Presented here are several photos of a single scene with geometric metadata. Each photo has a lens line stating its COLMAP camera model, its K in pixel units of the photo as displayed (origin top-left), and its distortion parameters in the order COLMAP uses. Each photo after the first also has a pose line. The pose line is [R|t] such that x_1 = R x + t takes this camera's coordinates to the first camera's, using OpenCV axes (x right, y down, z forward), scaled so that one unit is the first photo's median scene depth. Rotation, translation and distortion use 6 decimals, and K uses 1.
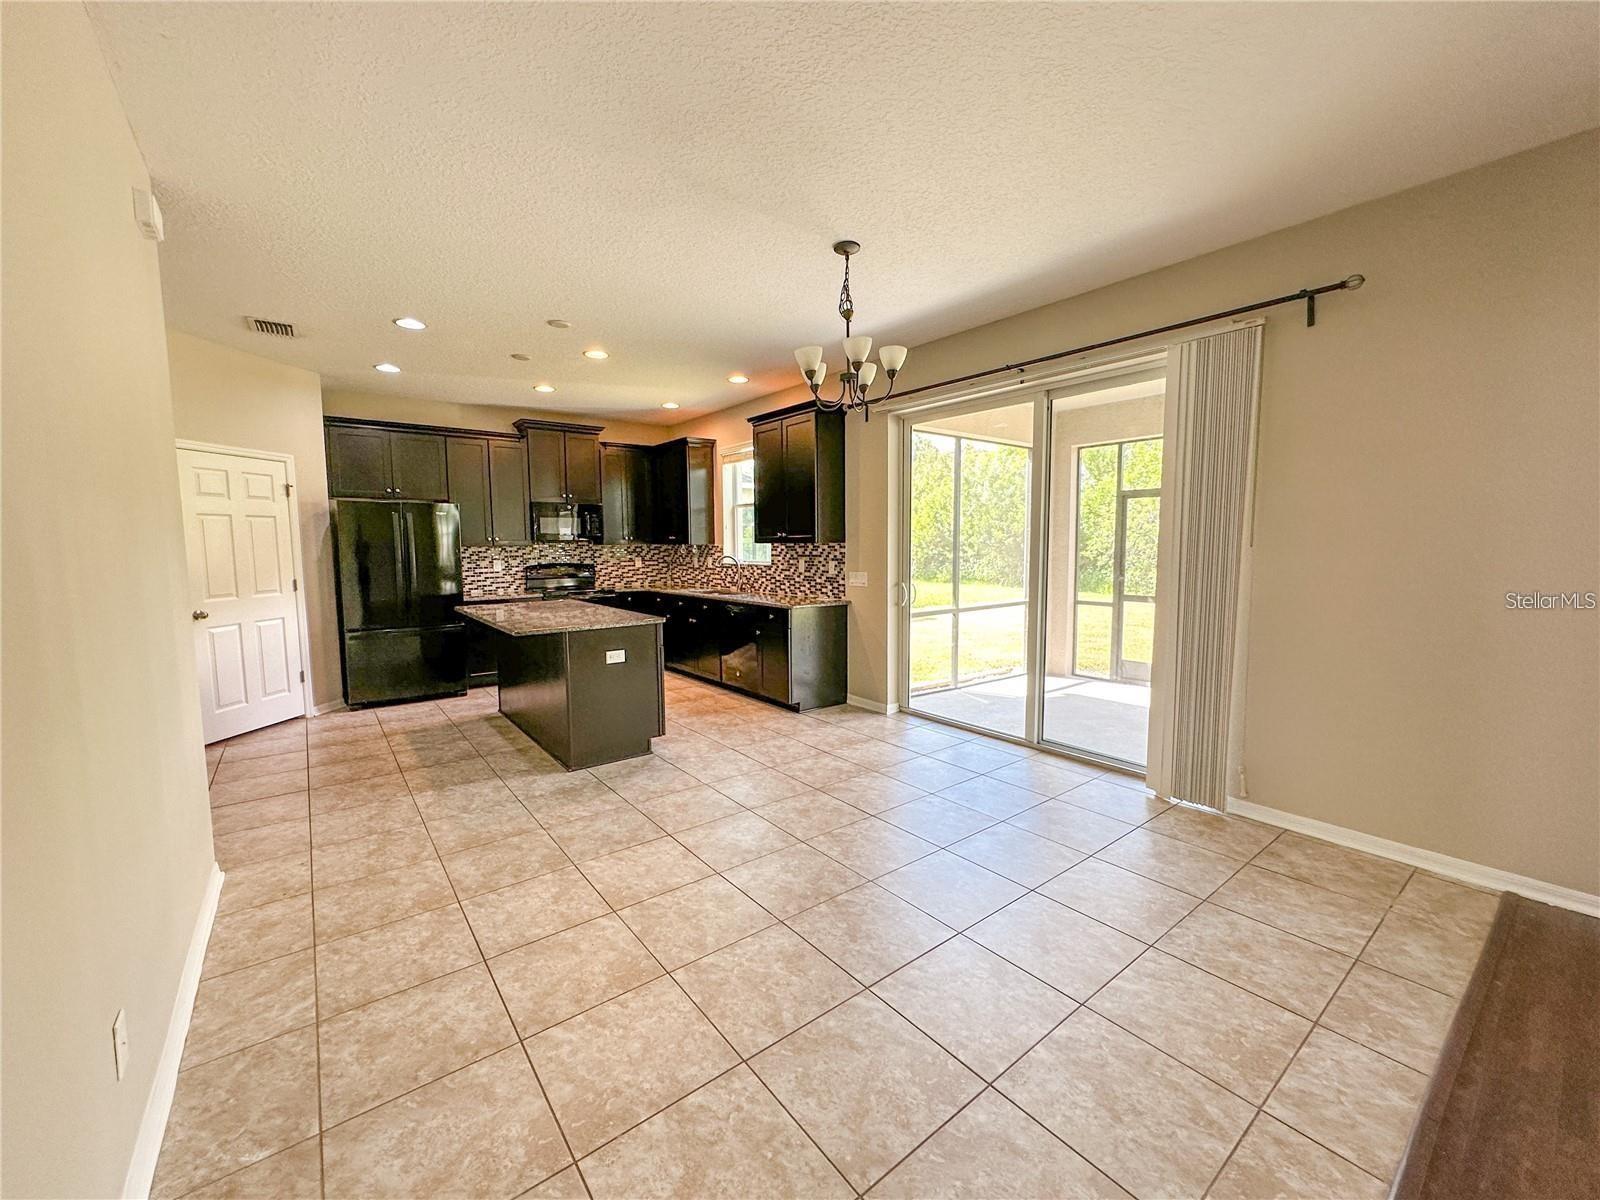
lens RADIAL K [[643.2, 0, 799.0], [0, 643.2, 599.3], [0, 0, 1]] dist [-0.003130, 0.000918]
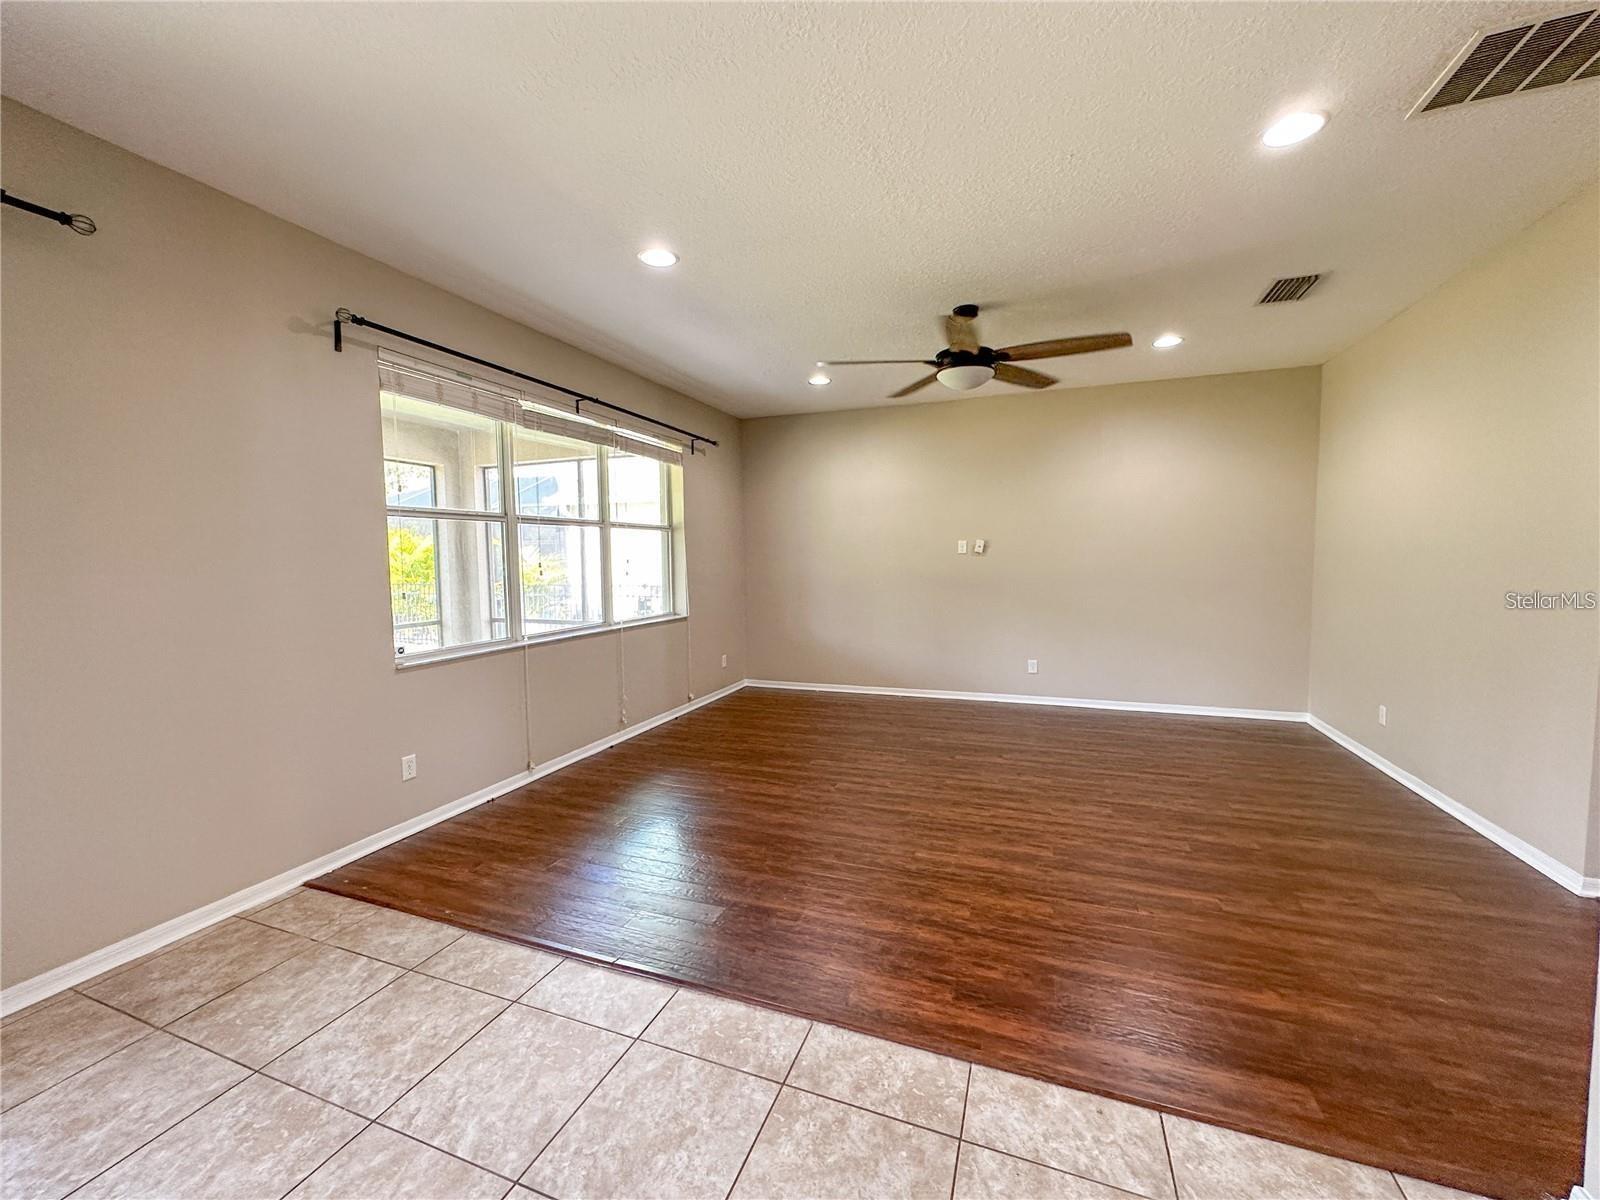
lens RADIAL K [[643.2, 0, 799.0], [0, 643.2, 599.3], [0, 0, 1]] dist [-0.003130, 0.000918]
pose [[-0.520432, -0.043098, 0.852815, -0.122726], [0.092118, 0.990063, 0.106249, -0.031099], [-0.848920, 0.133856, -0.511291, 0.374473]]
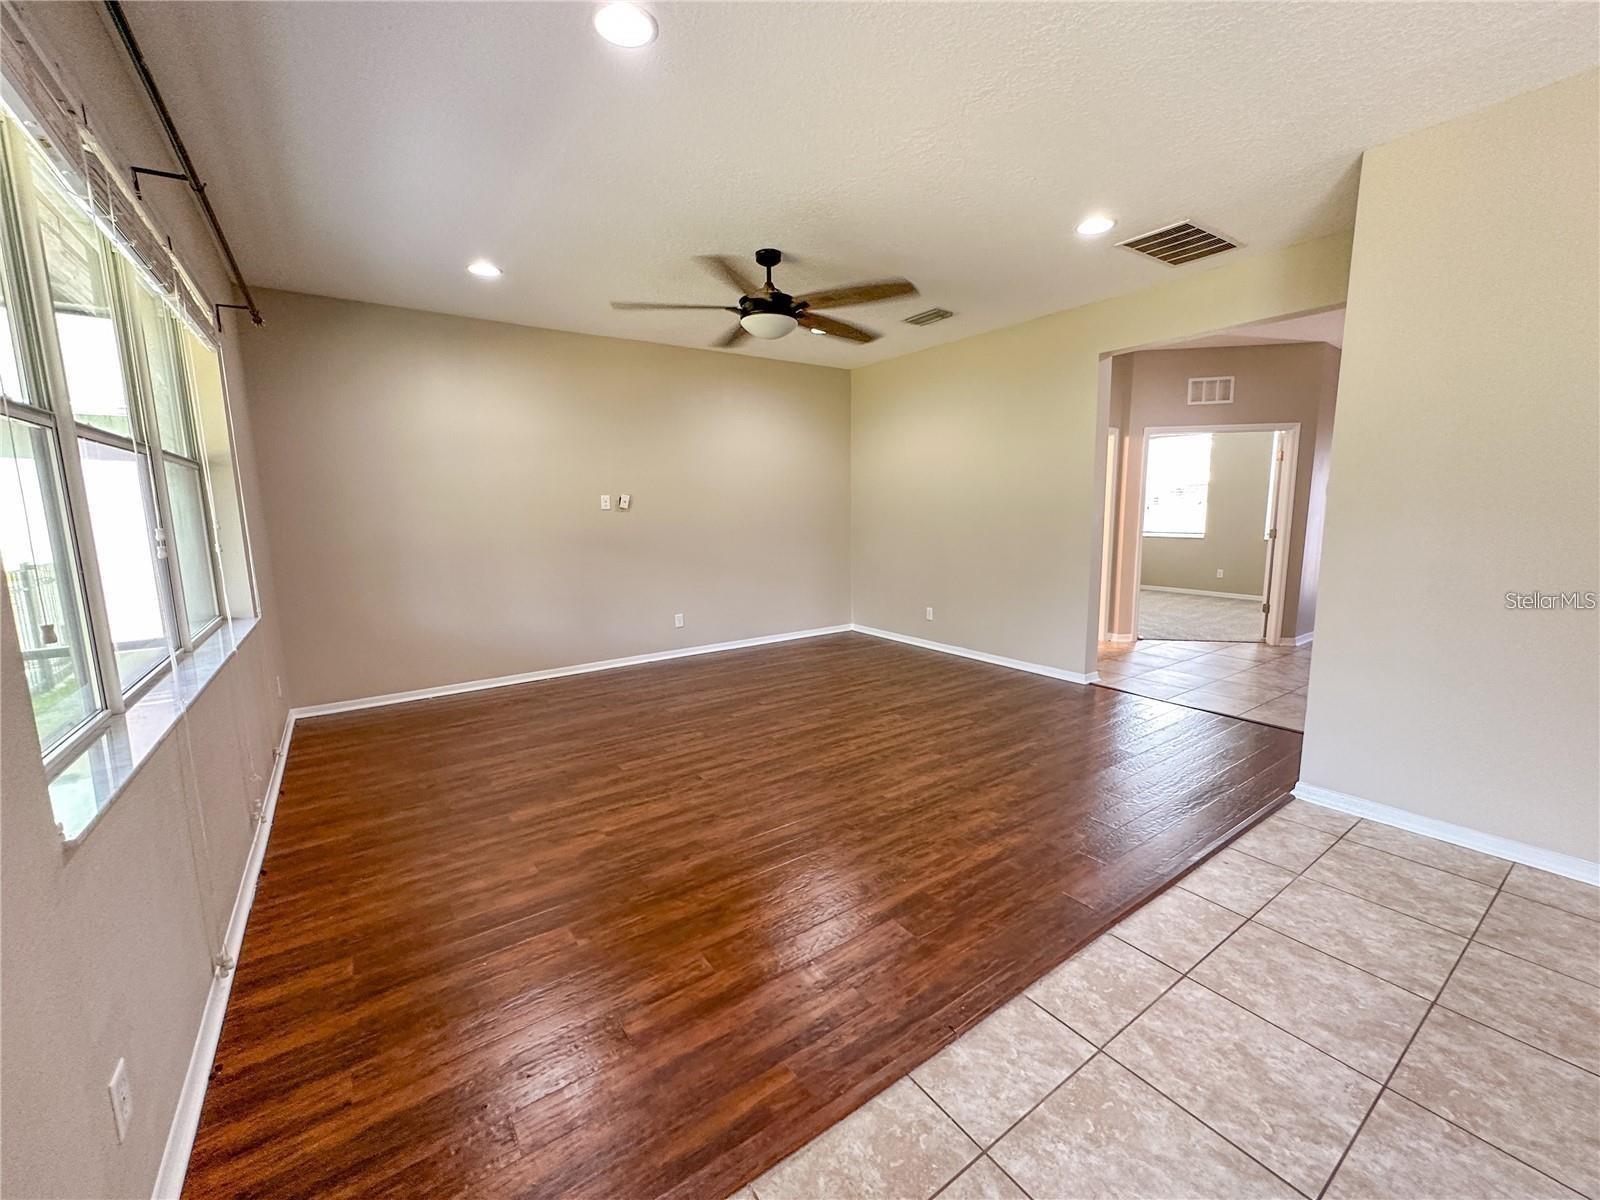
lens RADIAL K [[643.2, 0, 799.0], [0, 643.2, 599.3], [0, 0, 1]] dist [-0.003130, 0.000918]
pose [[-0.998520, 0.014713, 0.052366, 0.345869], [0.026484, 0.972403, 0.231799, -0.055303], [-0.047510, 0.232843, -0.971353, 0.565590]]
